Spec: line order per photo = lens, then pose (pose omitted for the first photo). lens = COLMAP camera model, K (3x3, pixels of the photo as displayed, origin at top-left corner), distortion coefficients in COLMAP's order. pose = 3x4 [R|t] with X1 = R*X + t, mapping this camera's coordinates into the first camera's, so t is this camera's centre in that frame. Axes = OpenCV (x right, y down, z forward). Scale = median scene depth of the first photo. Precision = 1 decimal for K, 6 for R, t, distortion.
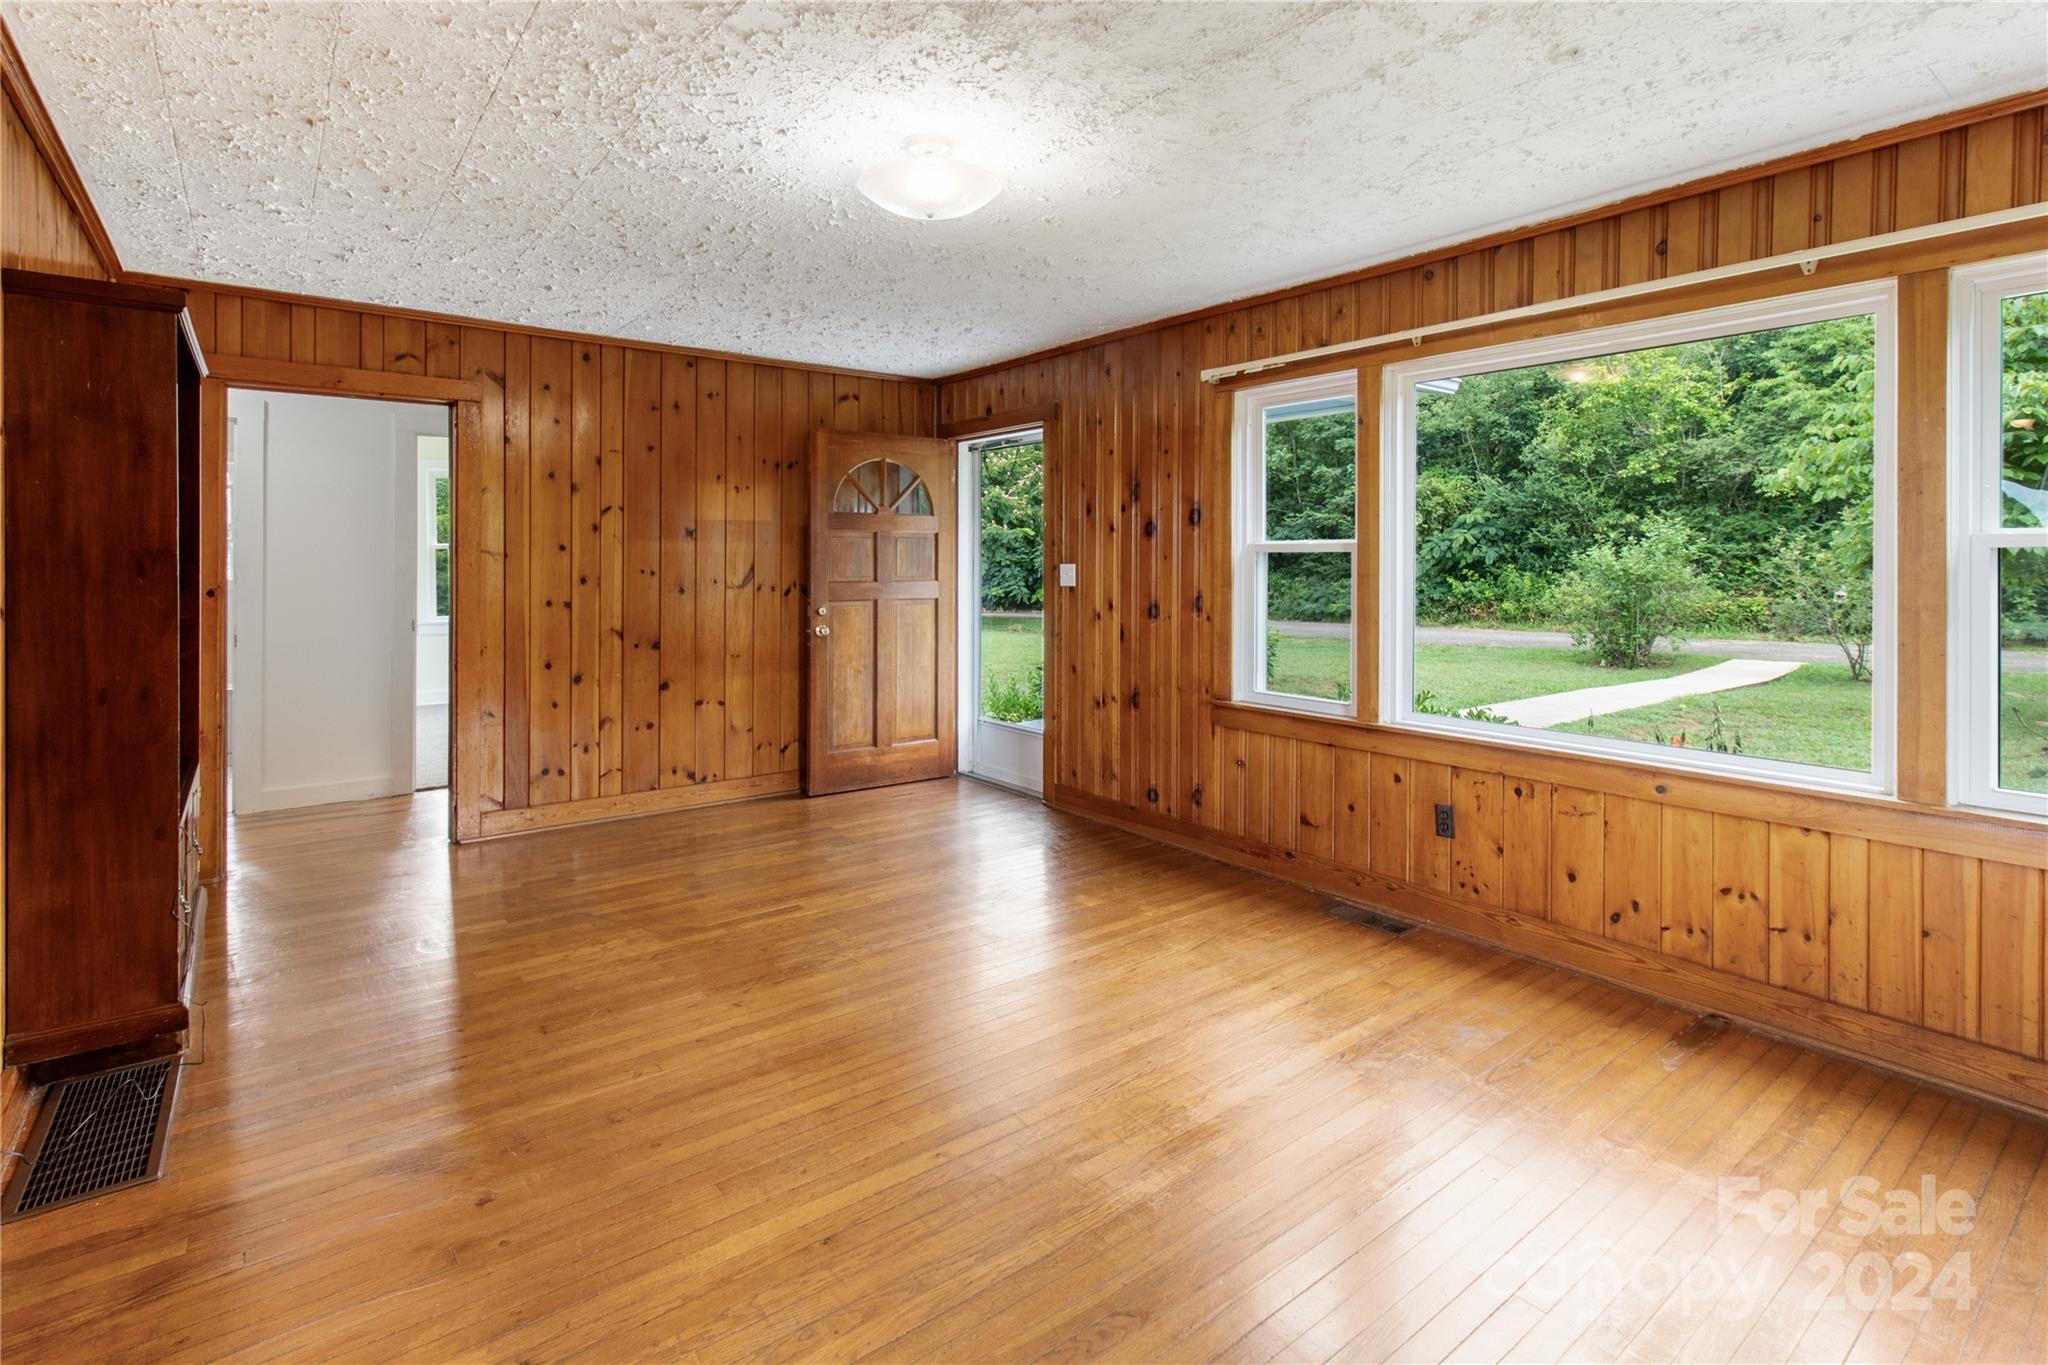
lens RADIAL K [[976.7, 0, 1024.8], [0, 976.7, 569.8], [0, 0, 1]] dist [-0.000793, -0.000175]
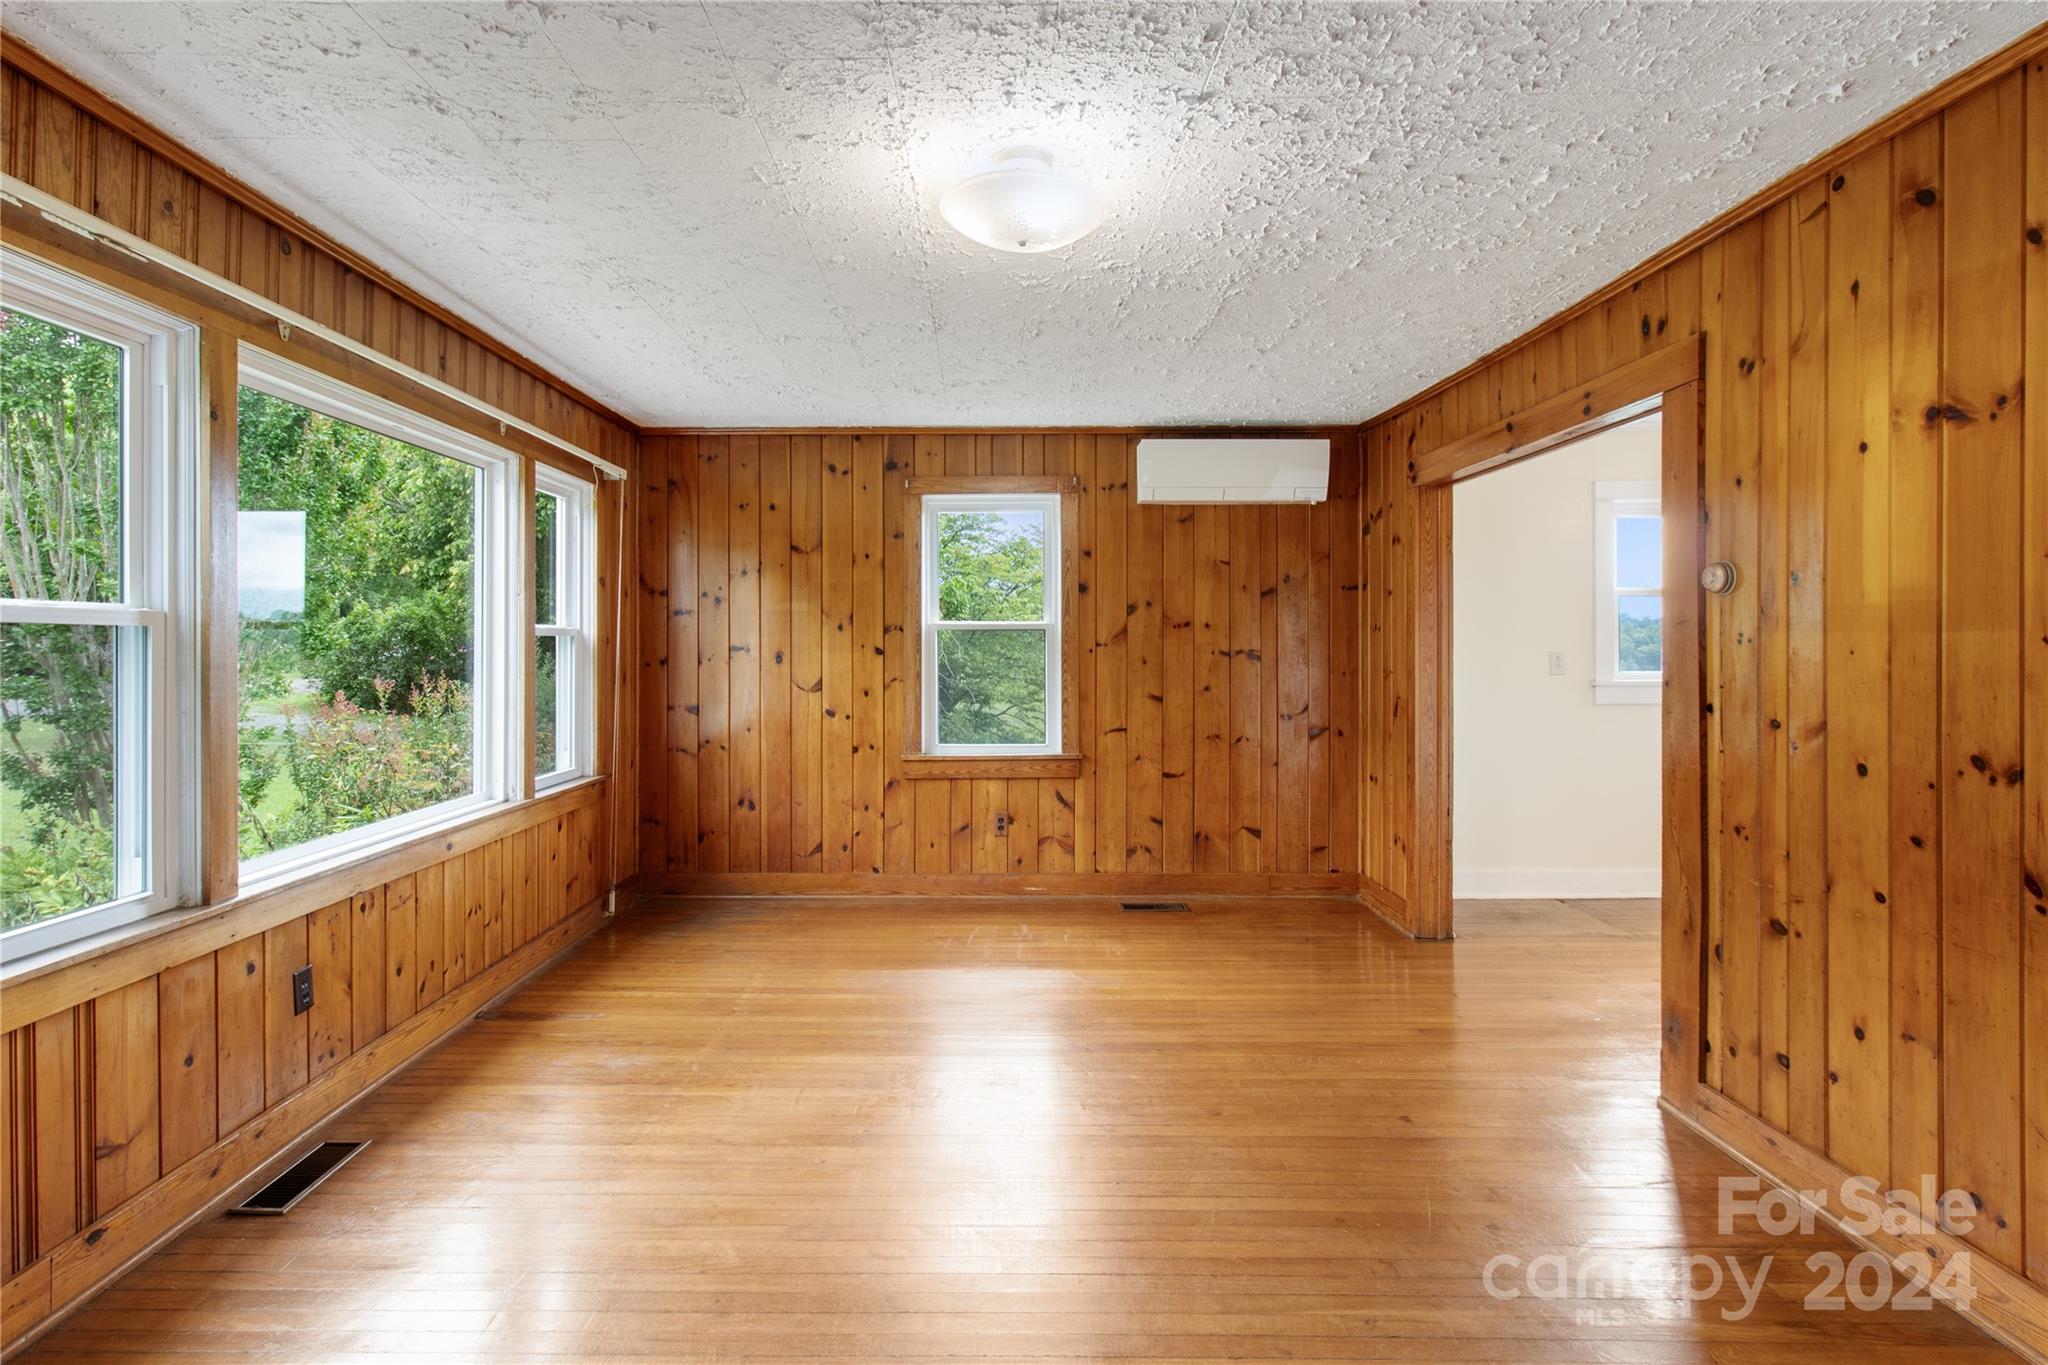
lens RADIAL K [[991.0, 0, 995.8], [0, 991.0, 684.4], [0, 0, 1]] dist [-0.000065, -0.000065]
pose [[-0.785789, -0.028498, 0.617838, -0.319087], [0.001632, 0.998839, 0.048147, -0.009009], [-0.618493, 0.038841, -0.784830, 0.890426]]
